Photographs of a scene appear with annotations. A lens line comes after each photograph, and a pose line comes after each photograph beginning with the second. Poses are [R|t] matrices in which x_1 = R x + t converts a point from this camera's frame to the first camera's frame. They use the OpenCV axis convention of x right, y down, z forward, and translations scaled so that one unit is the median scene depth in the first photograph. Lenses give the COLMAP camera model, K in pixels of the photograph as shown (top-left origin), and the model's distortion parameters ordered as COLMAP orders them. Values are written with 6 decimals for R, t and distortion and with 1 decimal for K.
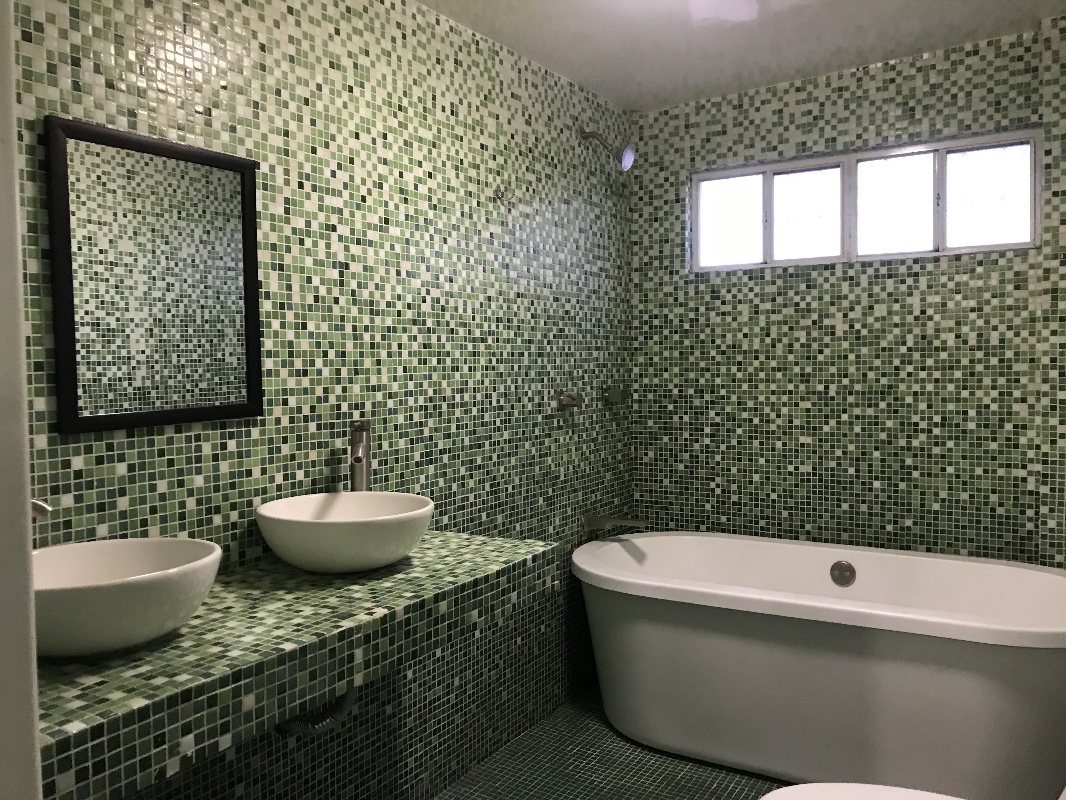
lens RADIAL K [[889.1, 0, 533.7], [0, 889.1, 407.1], [0, 0, 1]] dist [0.050612, -0.066985]
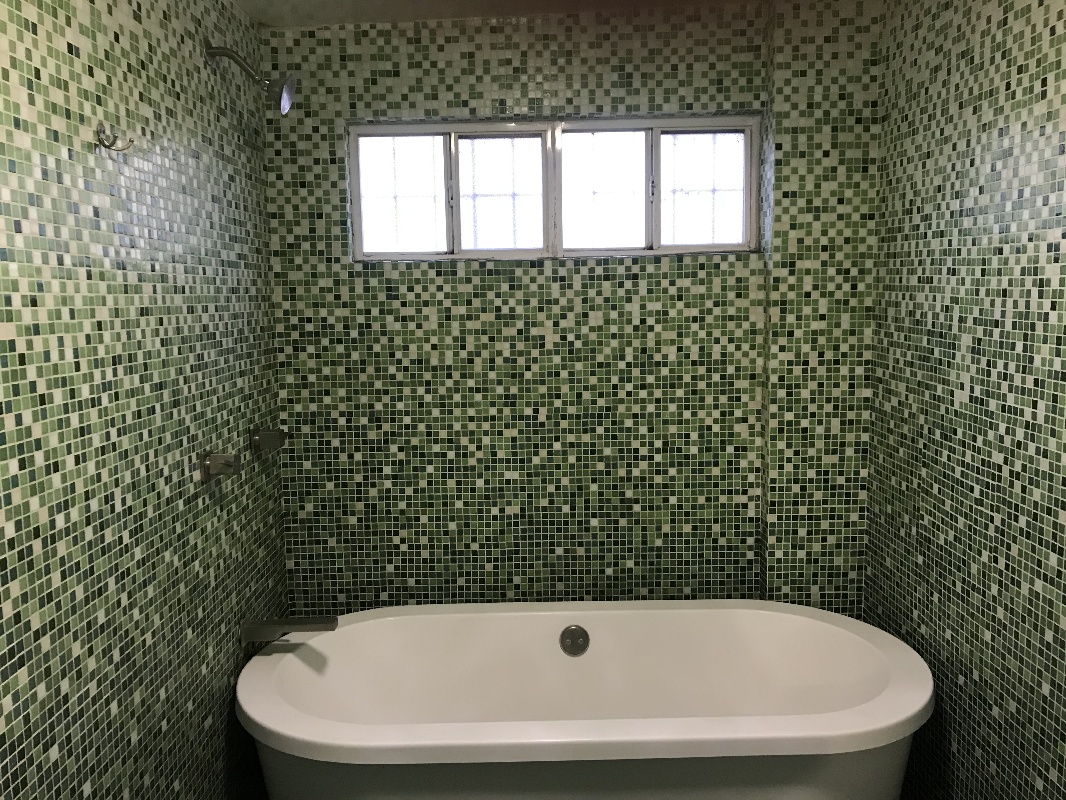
lens RADIAL K [[889.1, 0, 536.1], [0, 889.1, 402.3], [0, 0, 1]] dist [0.050612, -0.066985]
pose [[0.858718, -0.061276, 0.508772, -0.111487], [0.031975, 0.997297, 0.066146, -0.109962], [-0.511451, -0.040533, 0.858356, 0.398602]]
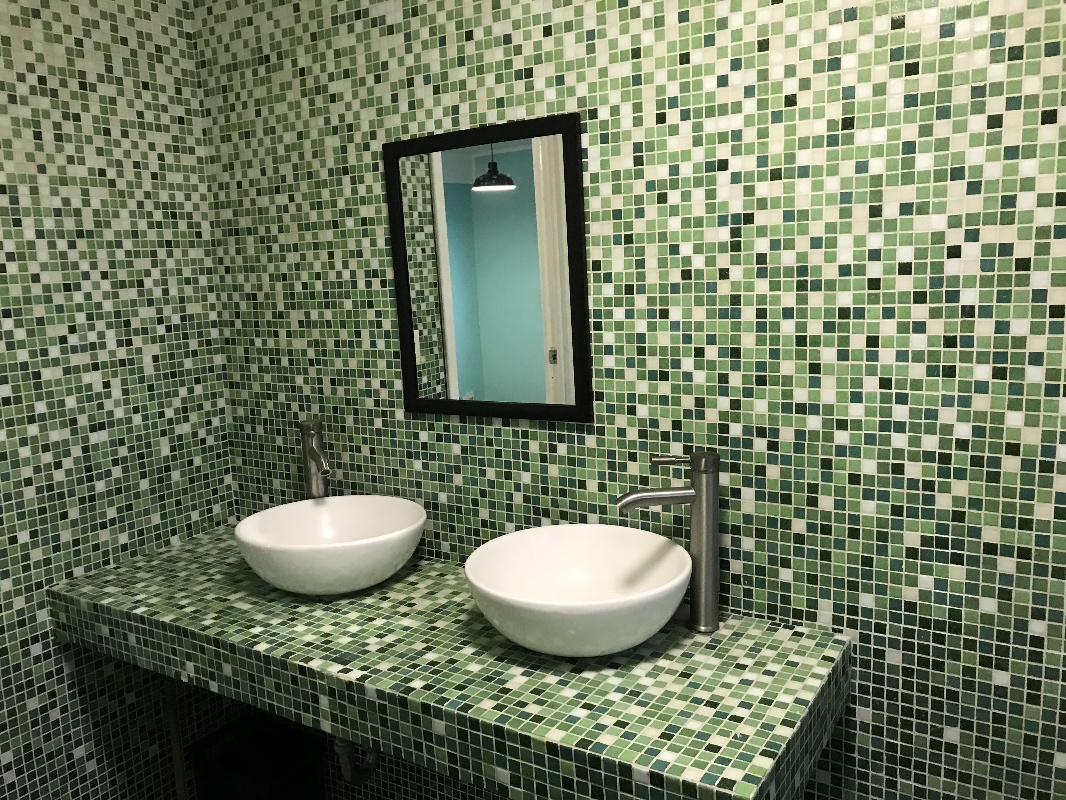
lens RADIAL K [[889.1, 0, 527.5], [0, 889.1, 400.5], [0, 0, 1]] dist [0.050612, -0.066985]
pose [[-0.045377, 0.174710, -0.983574, 0.396436], [-0.008697, 0.984482, 0.175272, -0.120338], [0.998932, 0.016508, -0.043154, 0.745782]]
